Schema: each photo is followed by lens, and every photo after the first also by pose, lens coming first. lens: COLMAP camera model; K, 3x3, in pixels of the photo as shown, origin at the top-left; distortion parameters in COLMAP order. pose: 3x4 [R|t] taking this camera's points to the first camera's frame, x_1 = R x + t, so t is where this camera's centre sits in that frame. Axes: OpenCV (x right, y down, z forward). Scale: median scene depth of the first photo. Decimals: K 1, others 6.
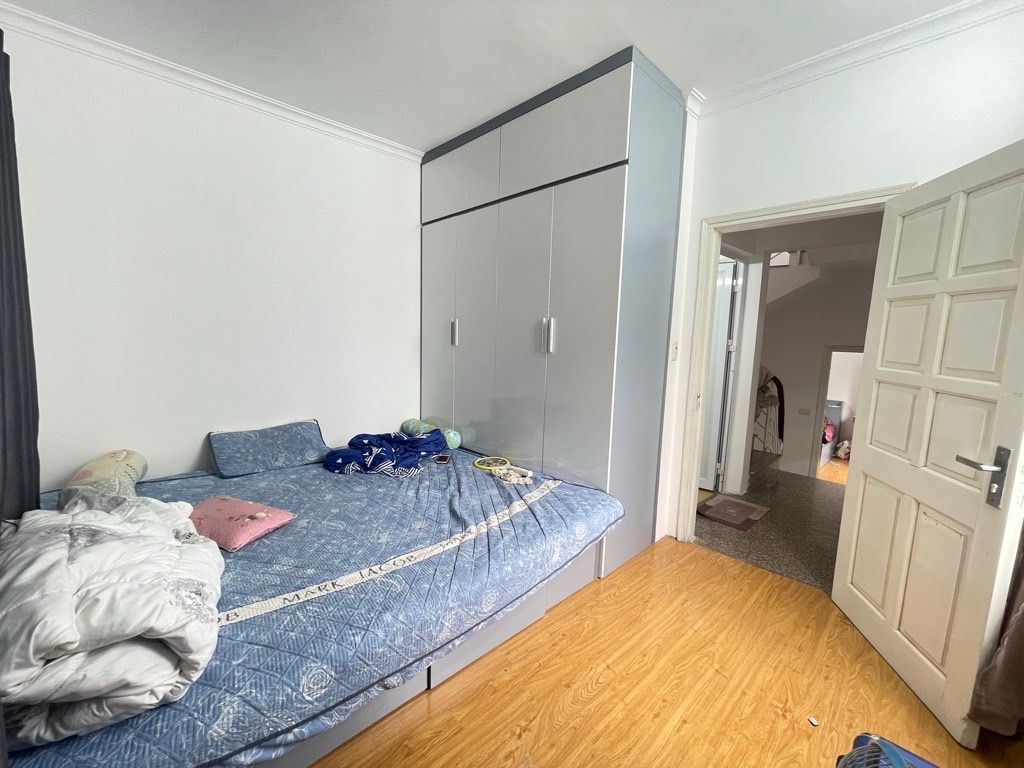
lens RADIAL K [[410.4, 0, 508.2], [0, 410.4, 383.2], [0, 0, 1]] dist [-0.012284, 0.004408]
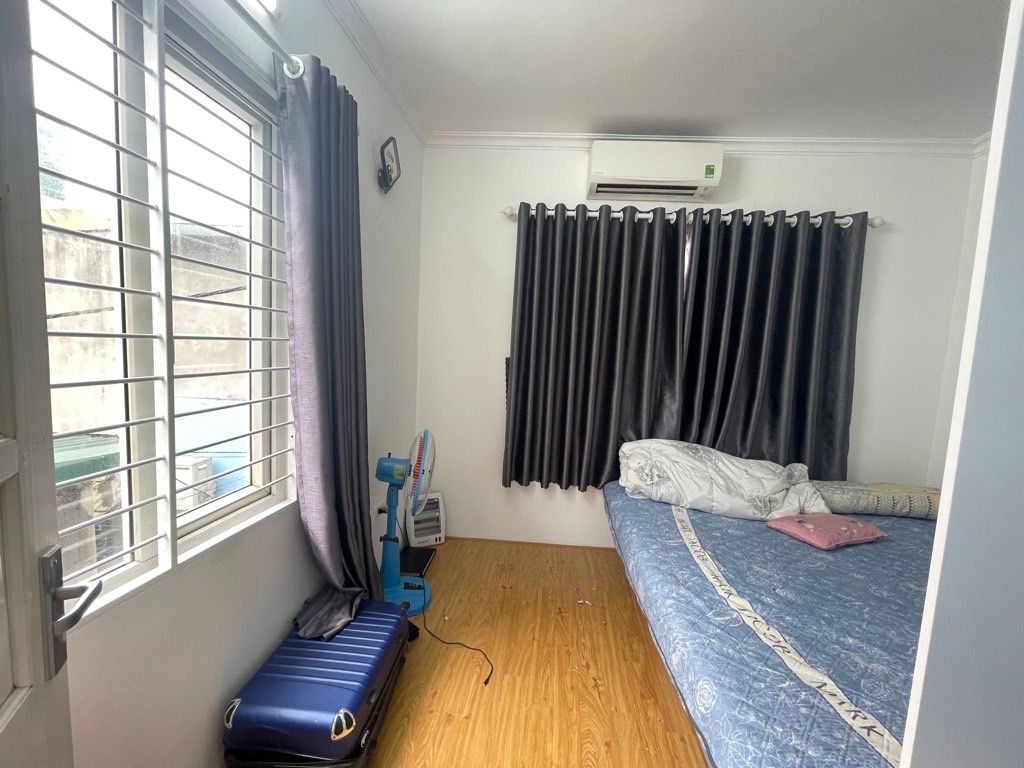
lens RADIAL K [[410.4, 0, 508.2], [0, 410.4, 383.2], [0, 0, 1]] dist [-0.012284, 0.004408]
pose [[-0.756738, -0.004779, -0.653700, 0.841472], [-0.146889, 0.975645, 0.162910, -0.148246], [0.637001, 0.219301, -0.739010, 1.247408]]
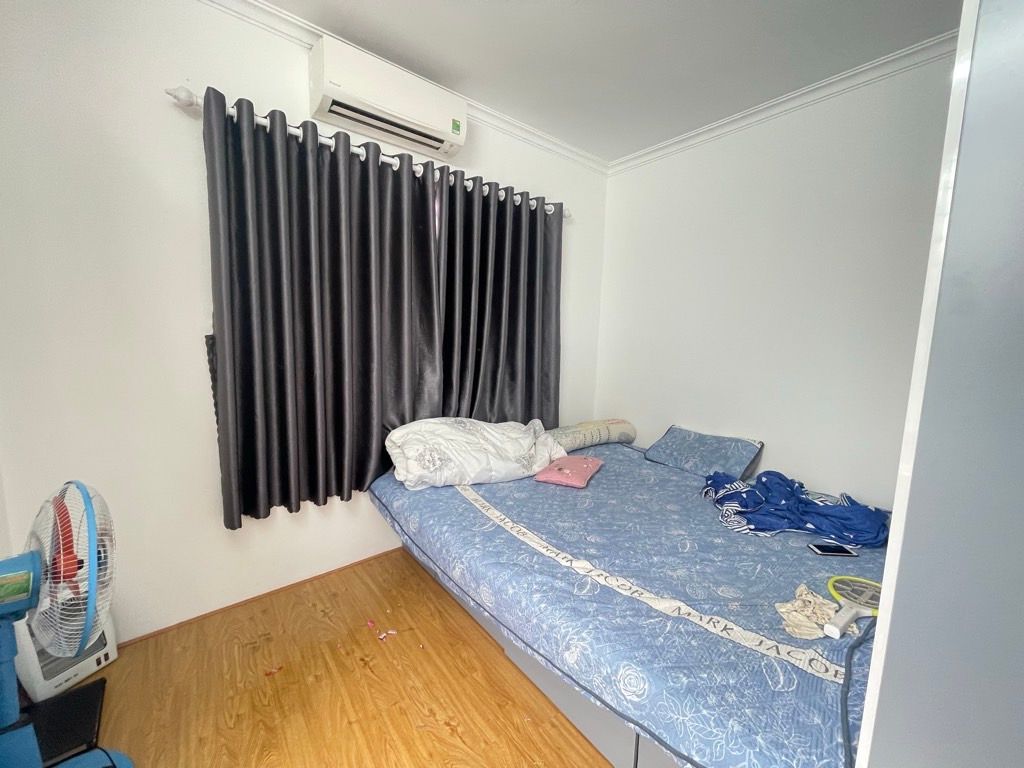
lens RADIAL K [[410.4, 0, 508.2], [0, 410.4, 383.2], [0, 0, 1]] dist [-0.012284, 0.004408]
pose [[-0.087293, 0.091607, -0.991962, 0.762730], [-0.147739, 0.983561, 0.103832, -0.083736], [0.985167, 0.155616, -0.072324, 0.874124]]
